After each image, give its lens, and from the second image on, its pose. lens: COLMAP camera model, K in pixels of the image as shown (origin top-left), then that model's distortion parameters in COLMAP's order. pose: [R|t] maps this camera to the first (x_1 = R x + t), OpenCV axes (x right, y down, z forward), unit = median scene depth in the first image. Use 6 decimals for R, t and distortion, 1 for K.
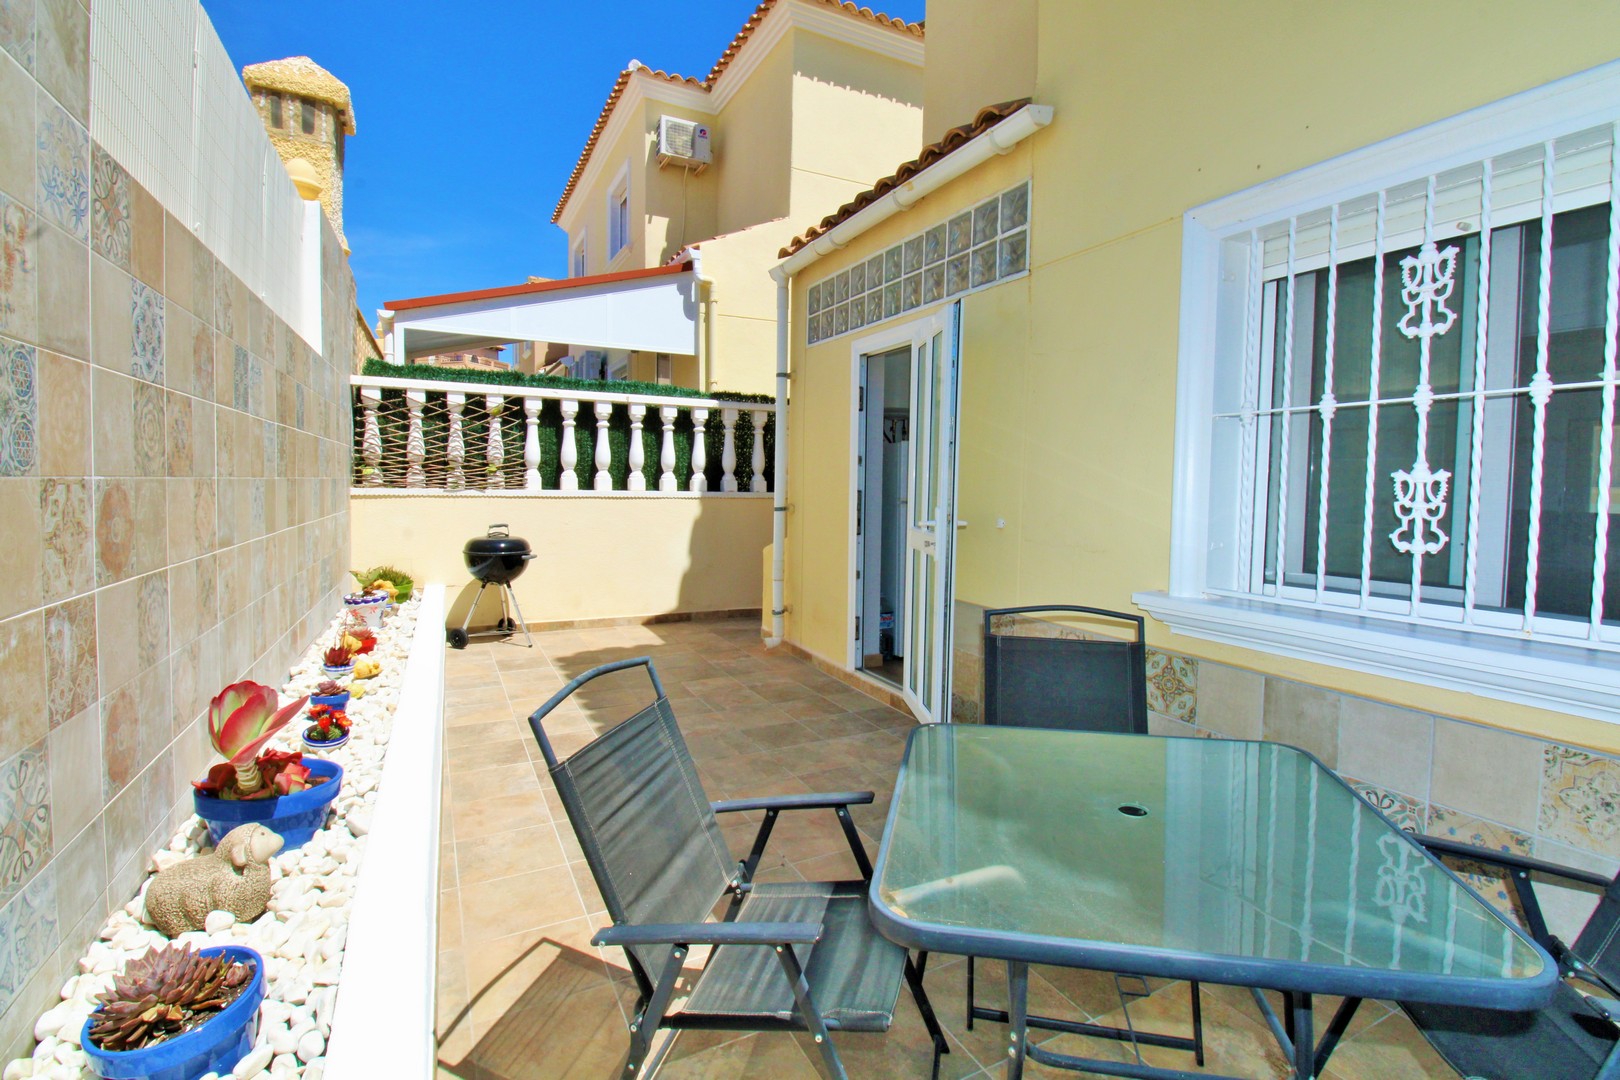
lens RADIAL K [[748.7, 0, 807.4], [0, 748.7, 507.0], [0, 0, 1]] dist [0.001022, -0.013388]
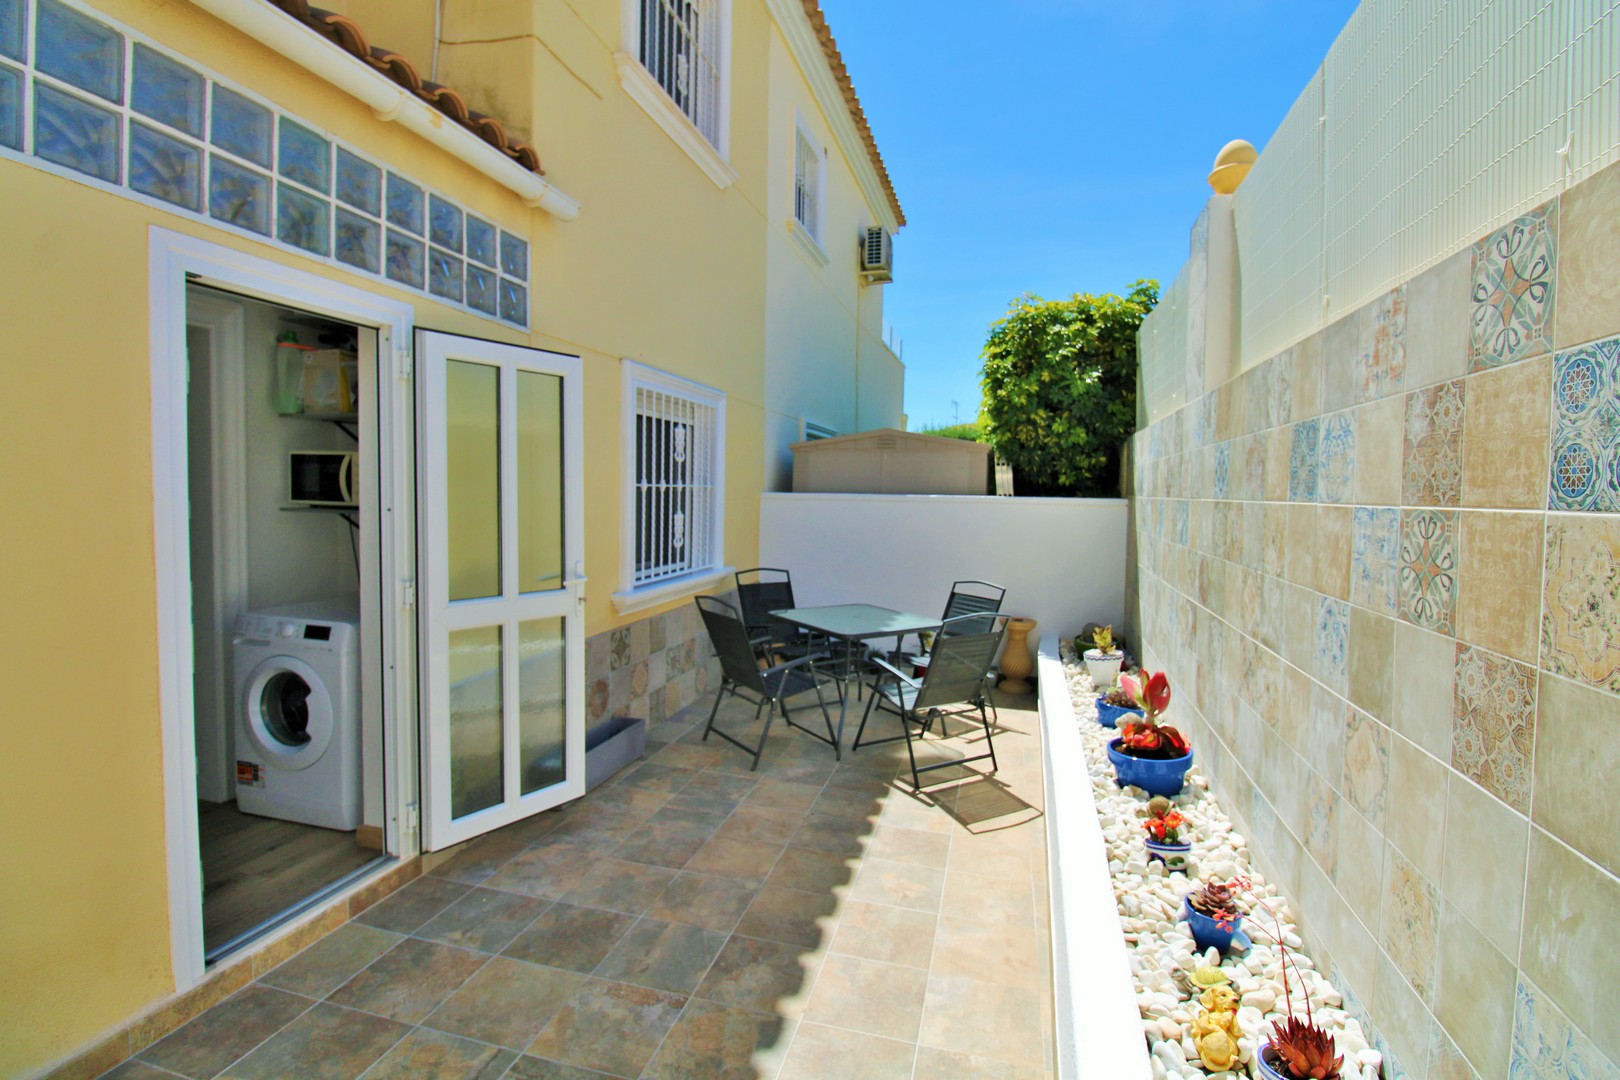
lens RADIAL K [[751.5, 0, 820.9], [0, 751.5, 535.6], [0, 0, 1]] dist [0.005335, -0.013700]
pose [[-0.757107, -0.064827, 0.650067, -1.117308], [-0.004385, 0.995546, 0.094172, -0.207081], [-0.653277, 0.068448, -0.754019, 2.421963]]
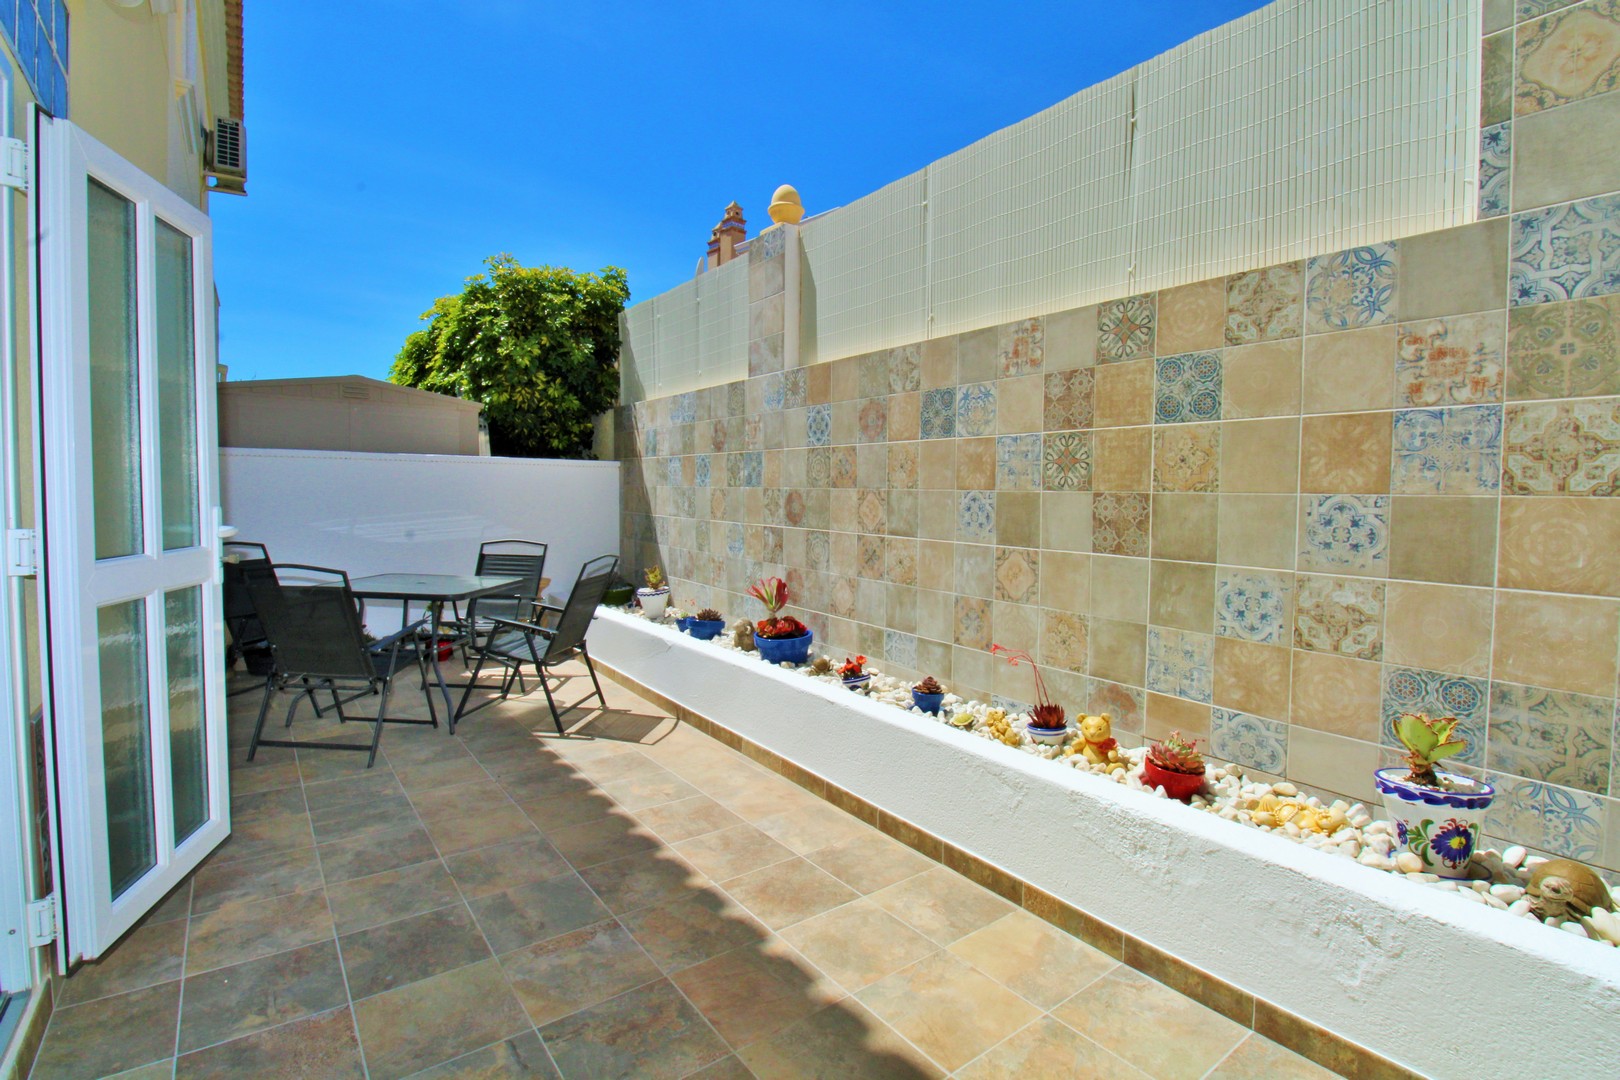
lens RADIAL K [[751.5, 0, 820.9], [0, 751.5, 535.6], [0, 0, 1]] dist [0.005335, -0.013700]
pose [[-0.981214, -0.015792, -0.192276, -0.389076], [-0.033685, 0.995359, 0.090148, -0.088966], [0.189960, 0.094931, -0.977191, 2.821314]]
